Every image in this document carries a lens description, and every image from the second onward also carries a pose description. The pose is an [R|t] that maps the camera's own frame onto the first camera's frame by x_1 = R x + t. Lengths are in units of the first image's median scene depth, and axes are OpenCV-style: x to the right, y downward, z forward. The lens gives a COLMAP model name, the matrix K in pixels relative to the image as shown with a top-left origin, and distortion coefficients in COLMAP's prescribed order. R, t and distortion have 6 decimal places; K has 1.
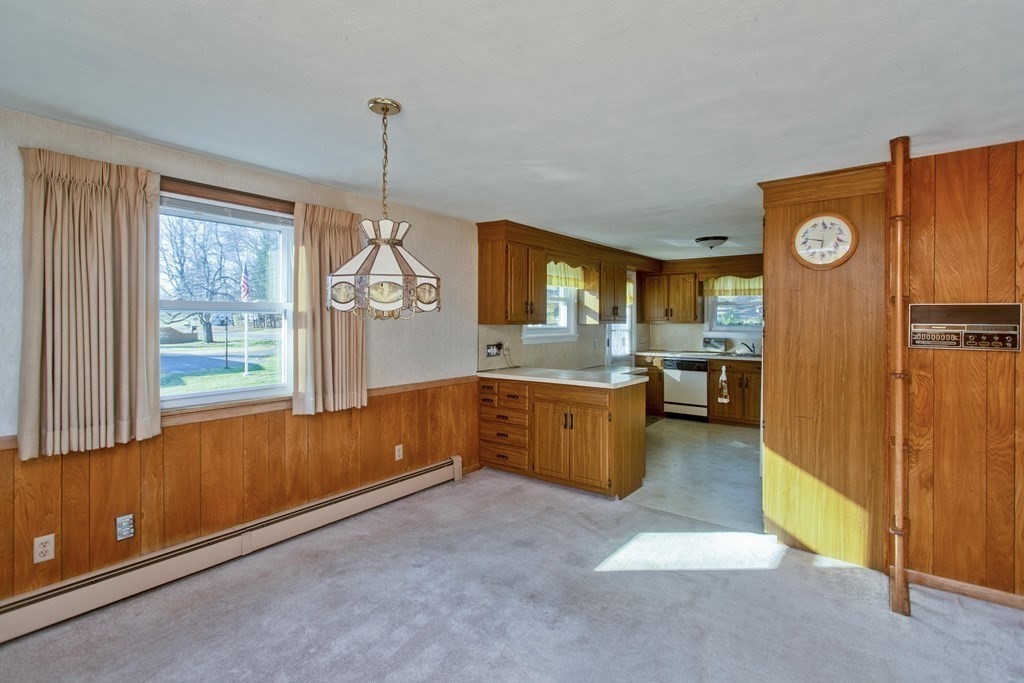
lens RADIAL K [[491.9, 0, 567.8], [0, 491.9, 319.6], [0, 0, 1]] dist [0.000614, 0.000016]
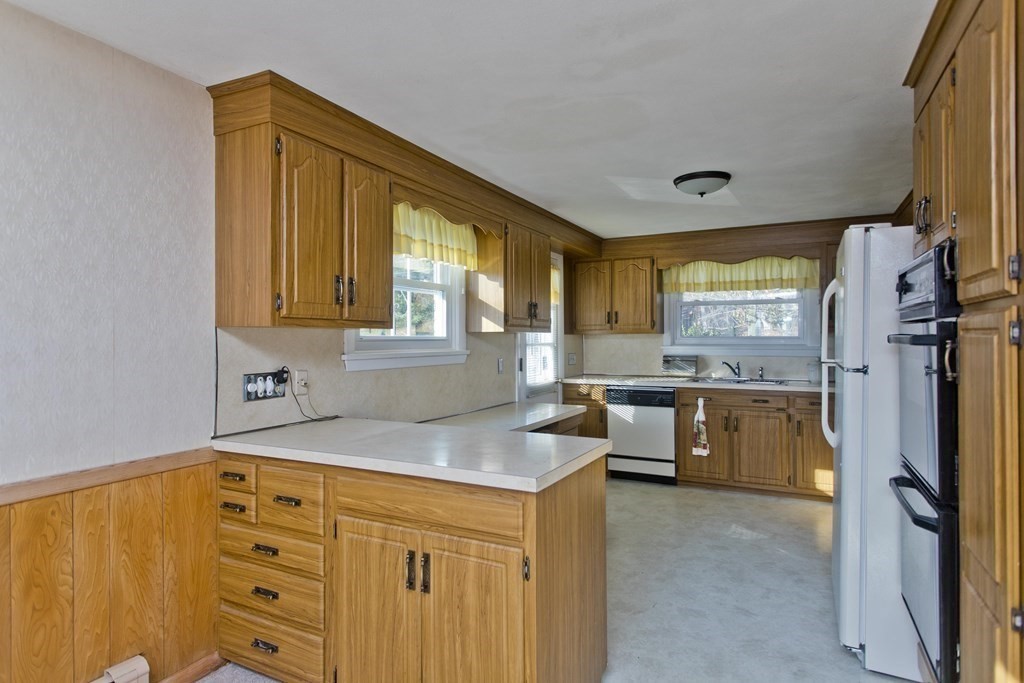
lens RADIAL K [[565.5, 0, 512.2], [0, 565.5, 340.2], [0, 0, 1]] dist [-0.002258, -0.000233]
pose [[0.997847, -0.010074, 0.064812, 0.030389], [0.009775, 0.999940, 0.004929, 0.015449], [-0.064857, -0.004285, 0.997885, 0.353539]]
